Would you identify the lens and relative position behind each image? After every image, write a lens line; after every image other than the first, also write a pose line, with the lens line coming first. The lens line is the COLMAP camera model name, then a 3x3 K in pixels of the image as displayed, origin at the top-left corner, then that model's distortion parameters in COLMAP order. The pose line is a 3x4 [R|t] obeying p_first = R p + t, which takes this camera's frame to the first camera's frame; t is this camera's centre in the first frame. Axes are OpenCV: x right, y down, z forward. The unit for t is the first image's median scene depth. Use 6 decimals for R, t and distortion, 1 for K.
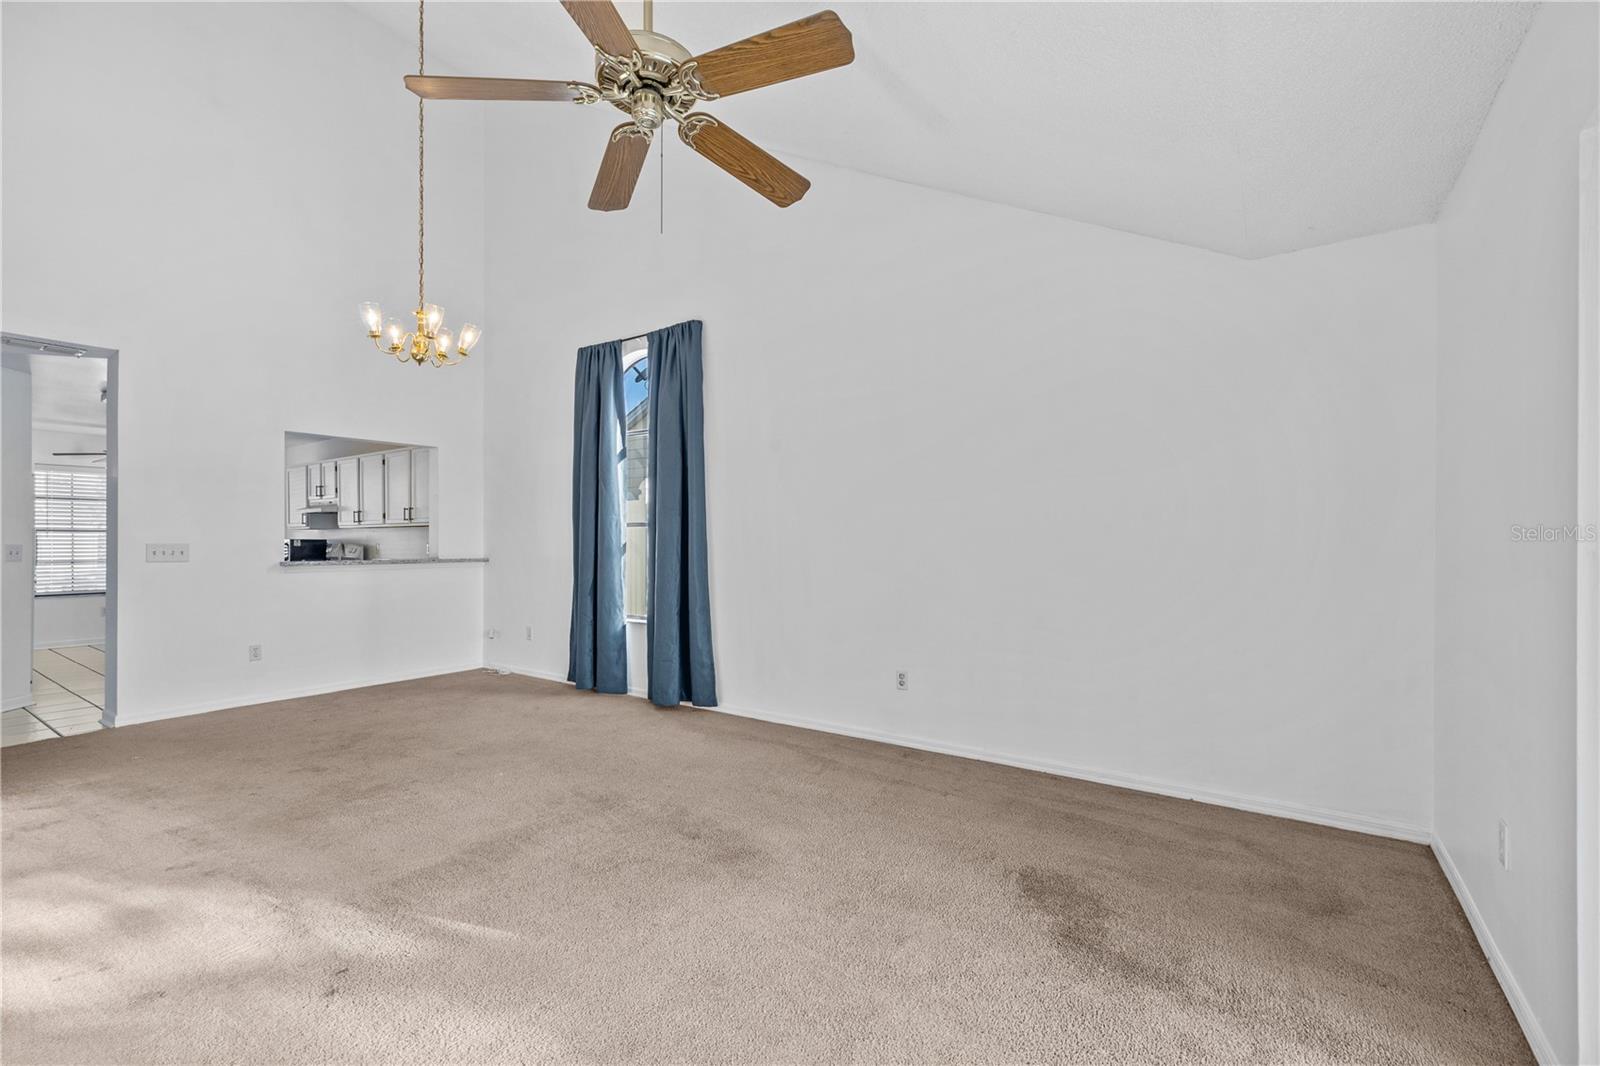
lens RADIAL K [[647.3, 0, 806.5], [0, 647.3, 536.2], [0, 0, 1]] dist [-0.000062, -0.000054]
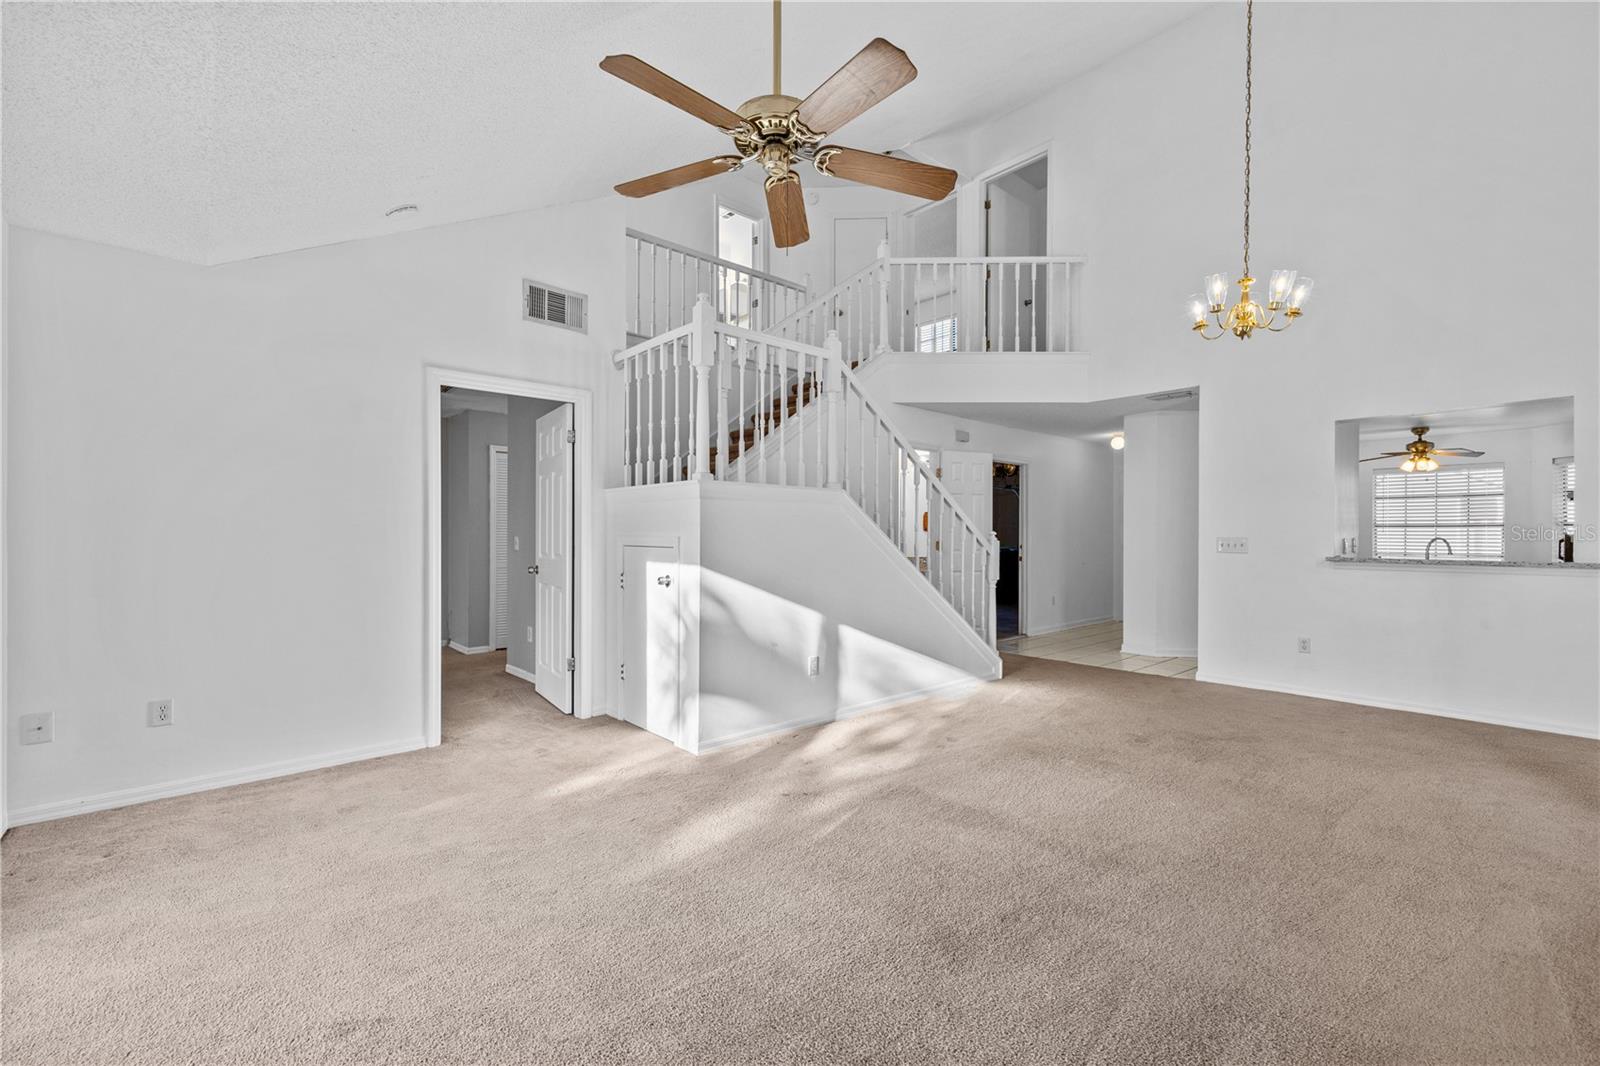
lens RADIAL K [[647.3, 0, 806.5], [0, 647.3, 536.2], [0, 0, 1]] dist [-0.000062, -0.000054]
pose [[-0.184571, 0.002277, -0.982816, 0.483622], [0.005108, 0.999986, 0.001357, 0.005631], [0.982806, -0.004770, -0.184580, 0.700615]]
